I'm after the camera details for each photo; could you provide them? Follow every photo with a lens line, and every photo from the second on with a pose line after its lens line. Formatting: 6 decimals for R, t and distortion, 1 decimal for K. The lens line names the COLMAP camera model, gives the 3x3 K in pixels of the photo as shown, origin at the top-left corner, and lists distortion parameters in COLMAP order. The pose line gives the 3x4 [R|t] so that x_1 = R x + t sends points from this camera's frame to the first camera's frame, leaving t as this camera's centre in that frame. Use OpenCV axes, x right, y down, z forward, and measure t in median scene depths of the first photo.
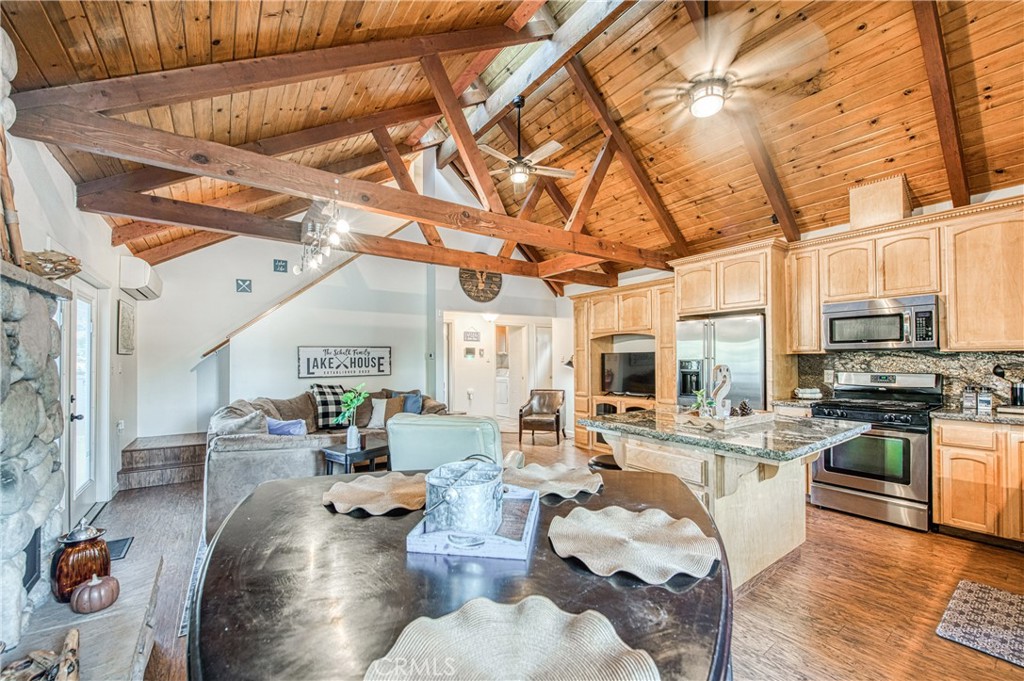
lens RADIAL K [[411.7, 0, 502.4], [0, 411.7, 357.6], [0, 0, 1]] dist [-0.016958, -0.001264]
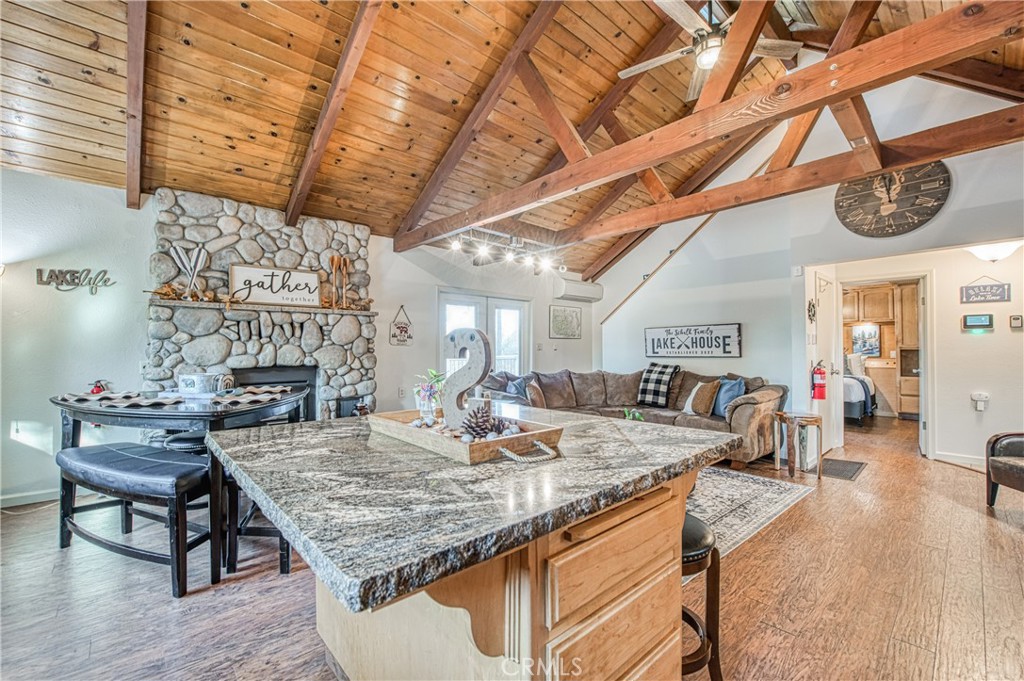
lens RADIAL K [[411.7, 0, 487.2], [0, 411.7, 346.8], [0, 0, 1]] dist [-0.016958, -0.001264]
pose [[0.075497, -0.002565, -0.997143, 0.545536], [0.003327, 0.999992, -0.002320, 0.022956], [0.997141, -0.003142, 0.075505, 0.467799]]
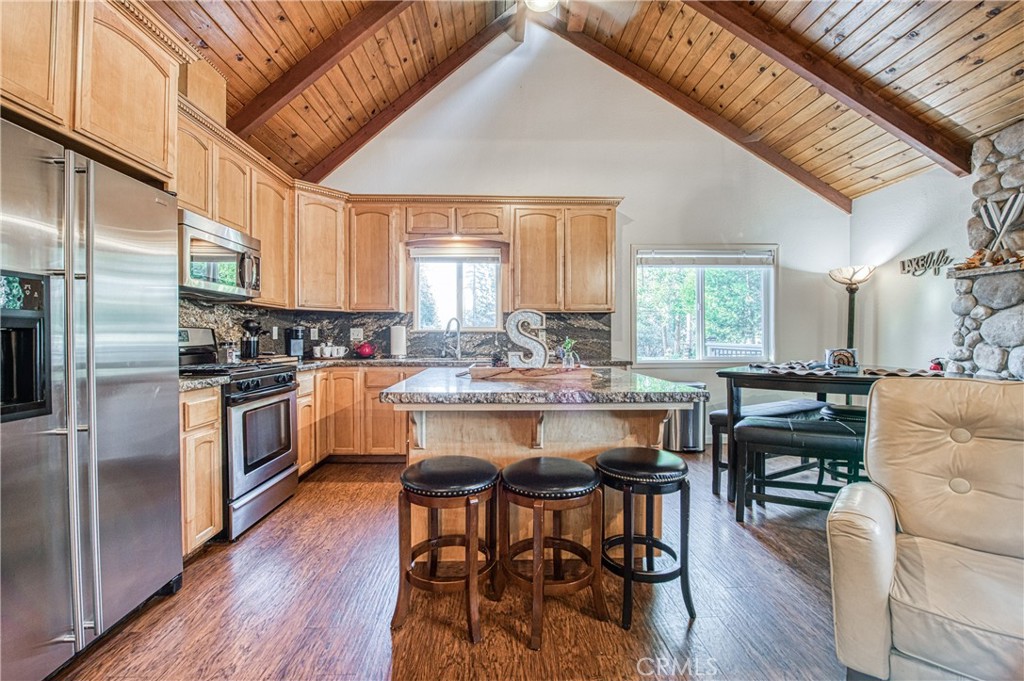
lens RADIAL K [[411.7, 0, 508.0], [0, 411.7, 342.7], [0, 0, 1]] dist [-0.016958, -0.001264]
pose [[-0.818899, -0.002475, 0.573933, 0.047049], [0.002579, 0.999965, 0.007991, 0.041269], [-0.573932, 0.008024, -0.818863, 0.857514]]
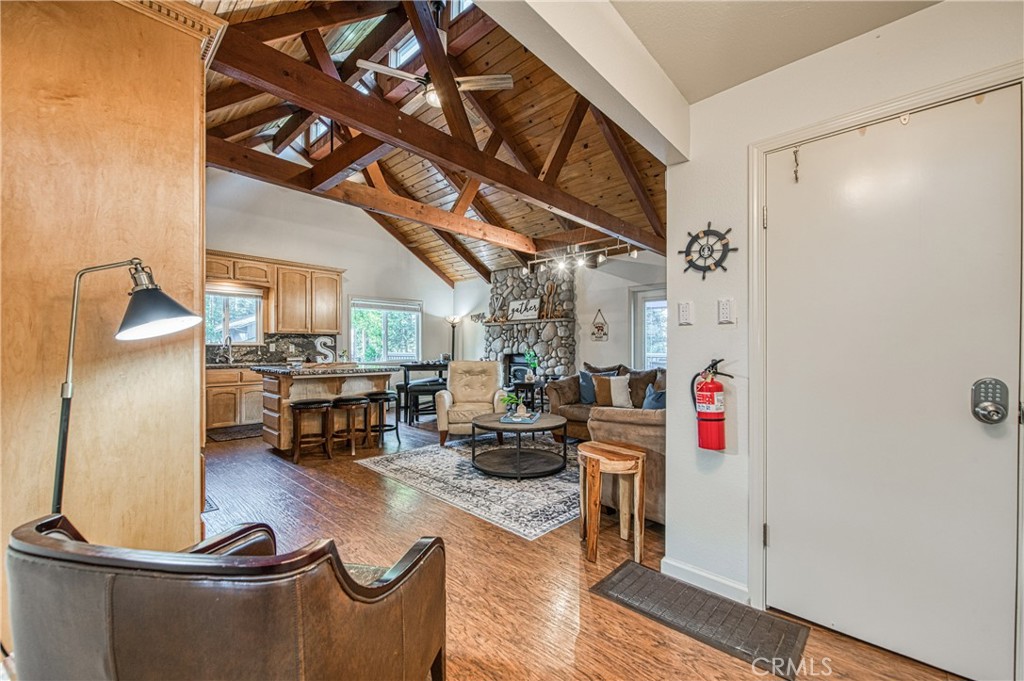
lens RADIAL K [[411.7, 0, 518.9], [0, 411.7, 348.9], [0, 0, 1]] dist [-0.016958, -0.001264]
pose [[-0.979780, 0.003274, -0.200052, 0.028796], [0.003497, 0.999994, -0.000758, 0.040165], [0.200048, -0.001442, -0.979785, 1.516006]]
